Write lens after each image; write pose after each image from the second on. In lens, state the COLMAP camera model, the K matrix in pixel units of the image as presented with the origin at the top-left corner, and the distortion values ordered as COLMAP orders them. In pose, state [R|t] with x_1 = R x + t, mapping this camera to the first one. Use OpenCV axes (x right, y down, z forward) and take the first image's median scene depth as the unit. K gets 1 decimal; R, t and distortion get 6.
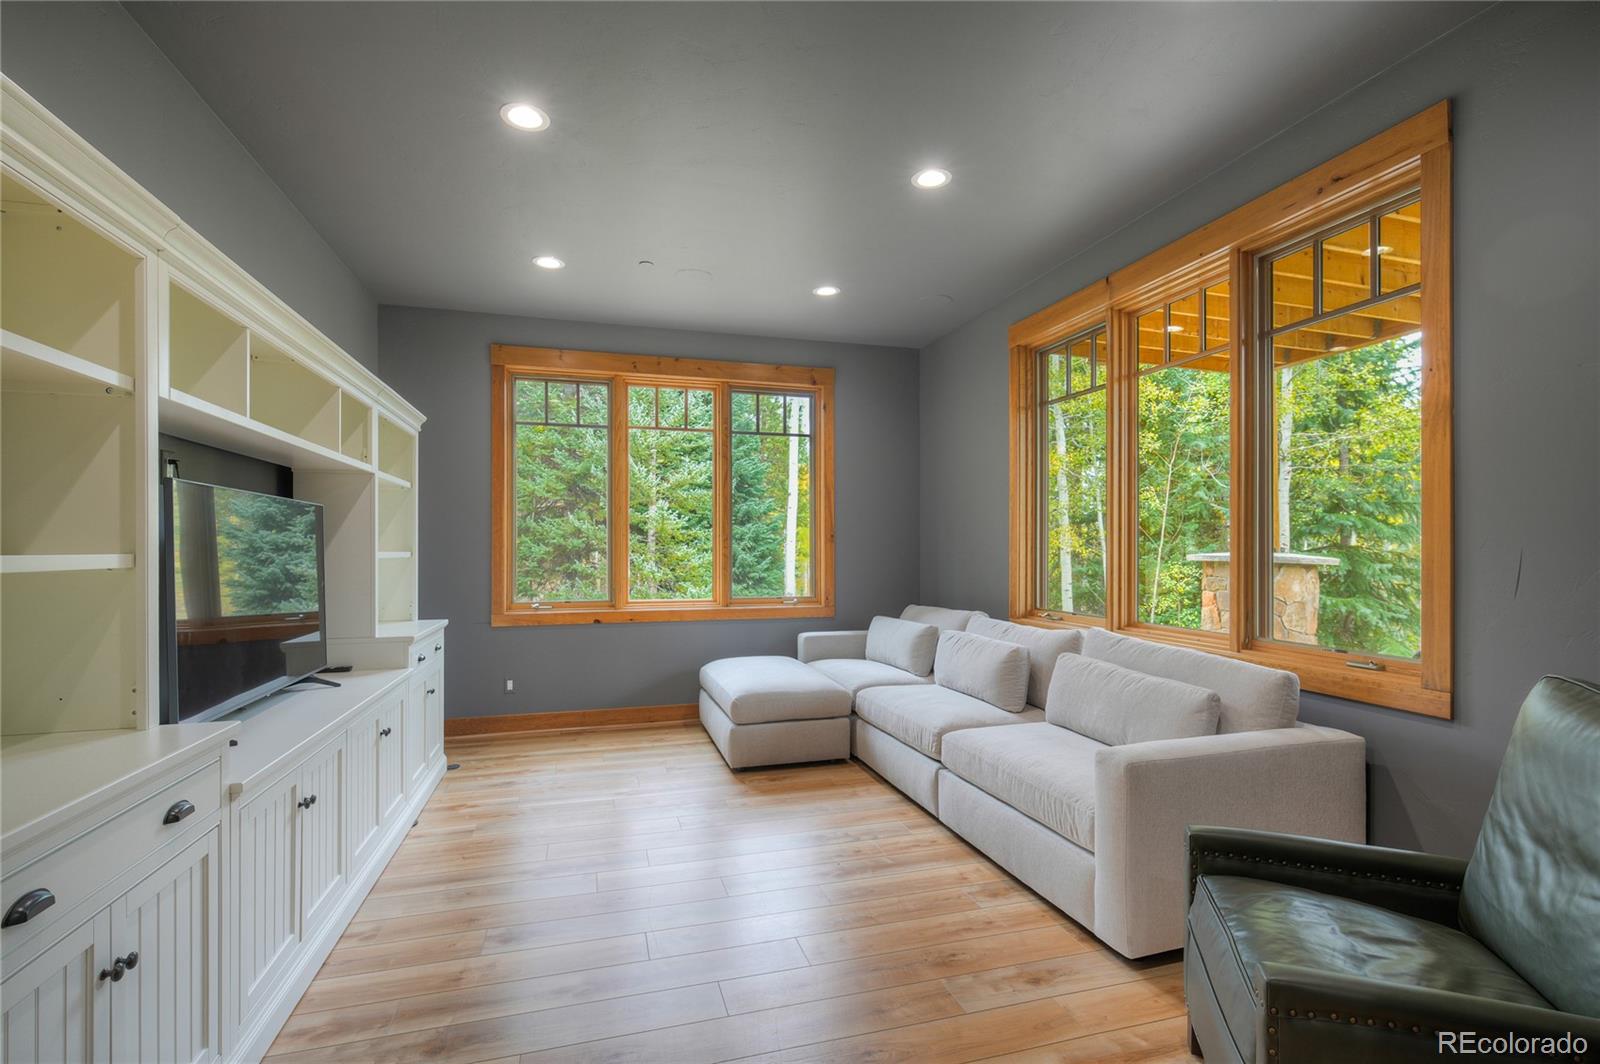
lens RADIAL K [[729.1, 0, 797.1], [0, 729.1, 544.2], [0, 0, 1]] dist [-0.000302, -0.000026]
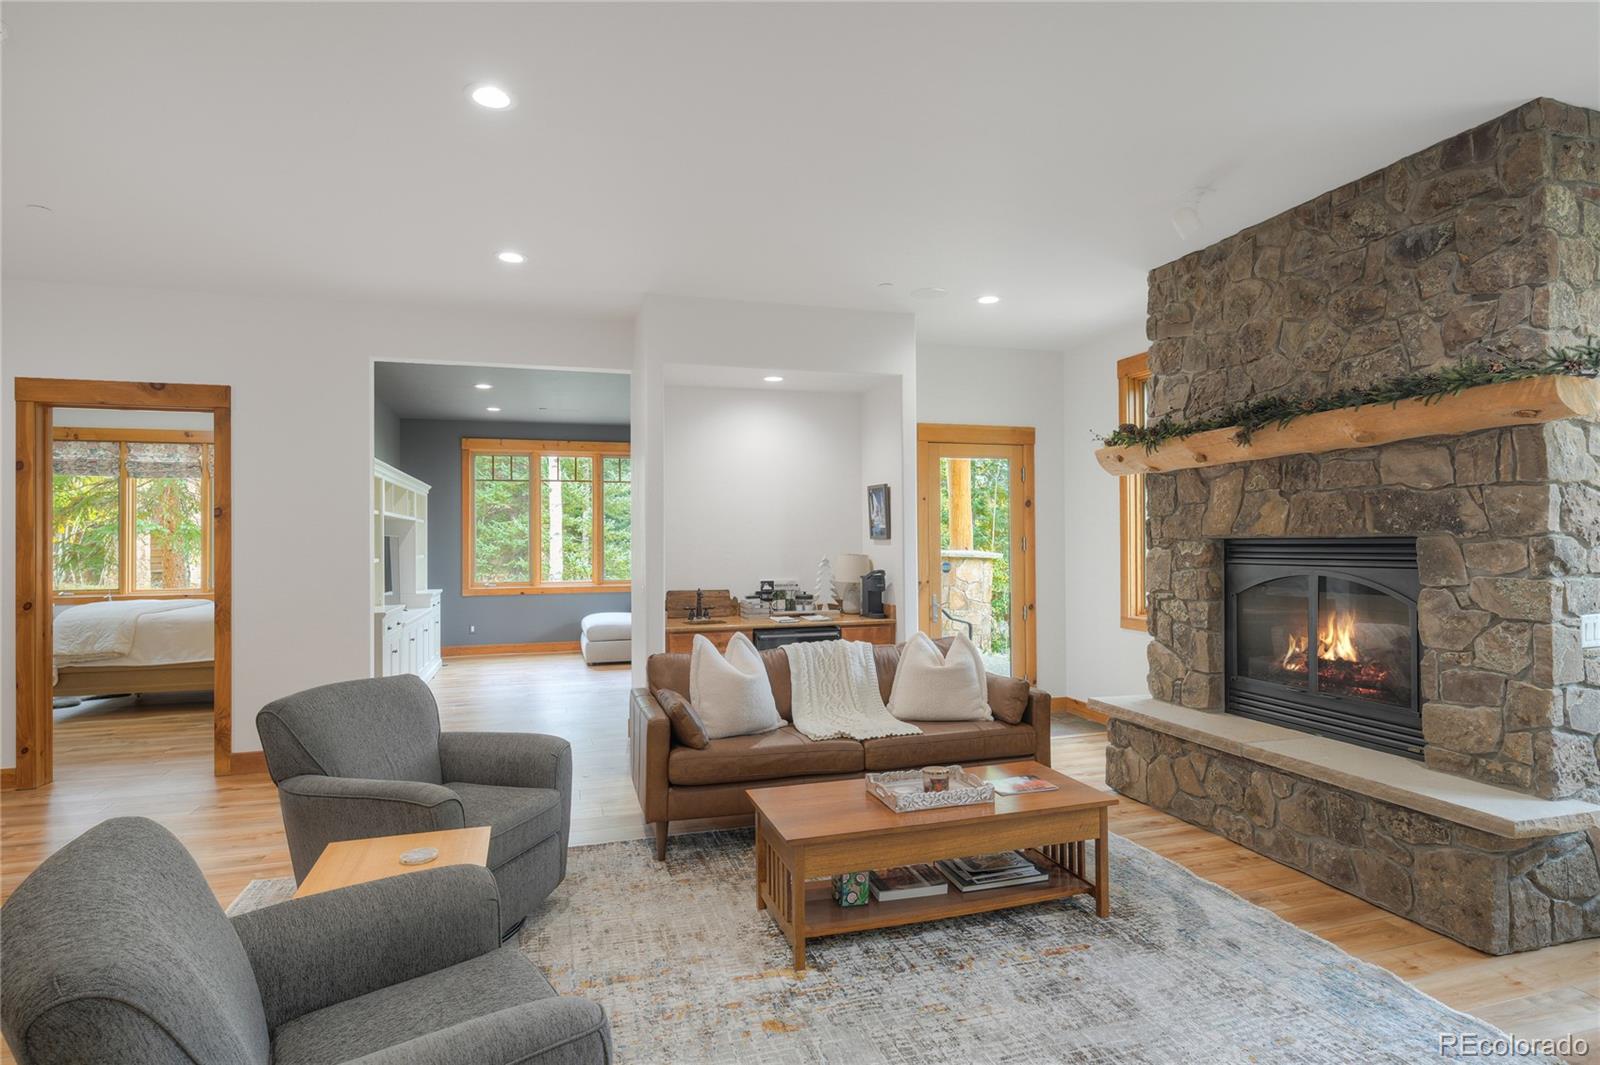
lens RADIAL K [[845.2, 0, 797.2], [0, 845.2, 527.8], [0, 0, 1]] dist [0.001361, 0.000502]
pose [[0.999934, -0.006380, 0.009605, 0.371088], [0.006477, 0.999928, -0.010114, -0.027005], [-0.009540, 0.010176, 0.999903, -1.047248]]
